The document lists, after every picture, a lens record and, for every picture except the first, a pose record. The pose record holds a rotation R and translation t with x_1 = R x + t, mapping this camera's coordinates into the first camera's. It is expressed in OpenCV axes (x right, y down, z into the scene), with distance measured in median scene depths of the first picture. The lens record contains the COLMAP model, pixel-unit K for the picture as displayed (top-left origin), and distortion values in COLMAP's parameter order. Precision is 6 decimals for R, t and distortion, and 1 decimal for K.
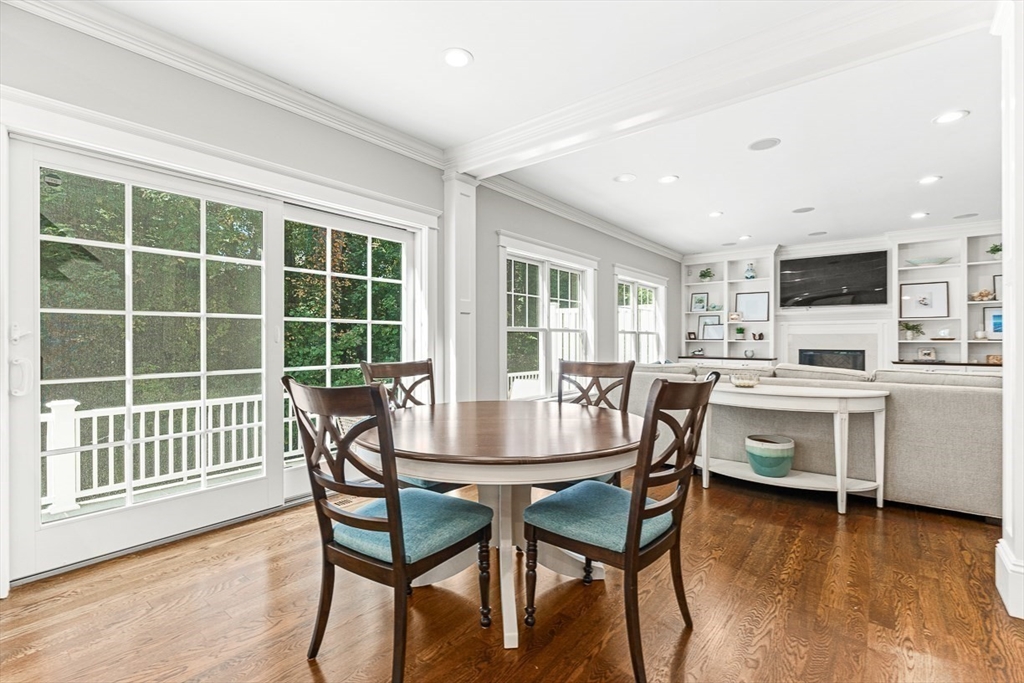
lens RADIAL K [[459.9, 0, 511.9], [0, 459.9, 340.5], [0, 0, 1]] dist [-0.005119, 0.000622]
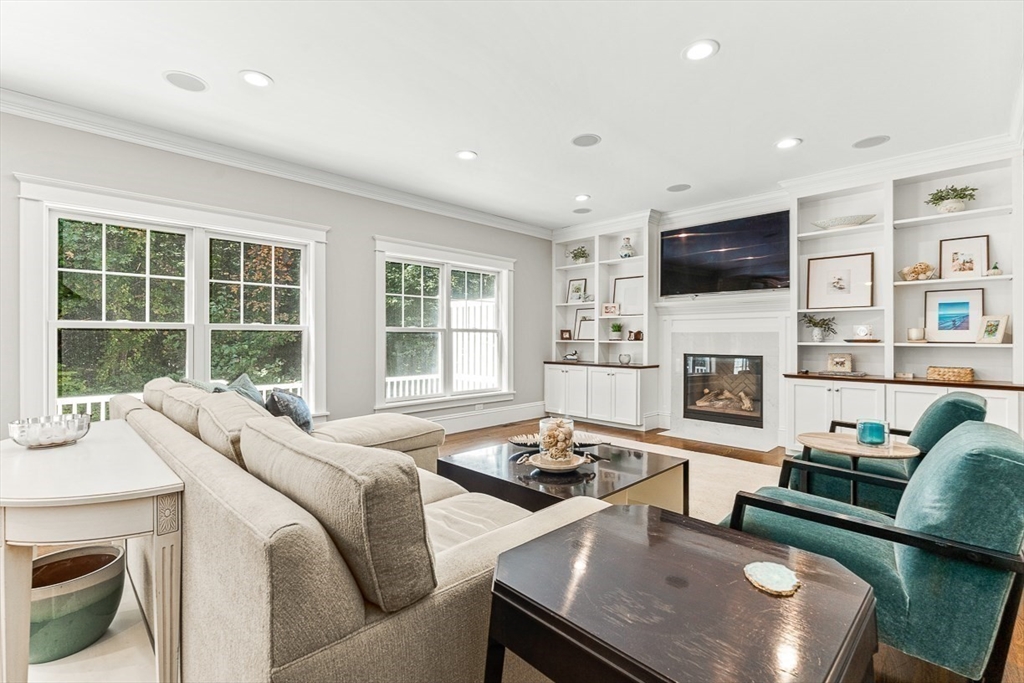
lens RADIAL K [[459.9, 0, 512.8], [0, 459.9, 335.1], [0, 0, 1]] dist [-0.005119, 0.000622]
pose [[0.994328, 0.003248, -0.106310, 0.486039], [-0.004243, 0.999949, -0.009134, -0.002832], [0.106275, 0.009533, 0.994291, 0.282739]]
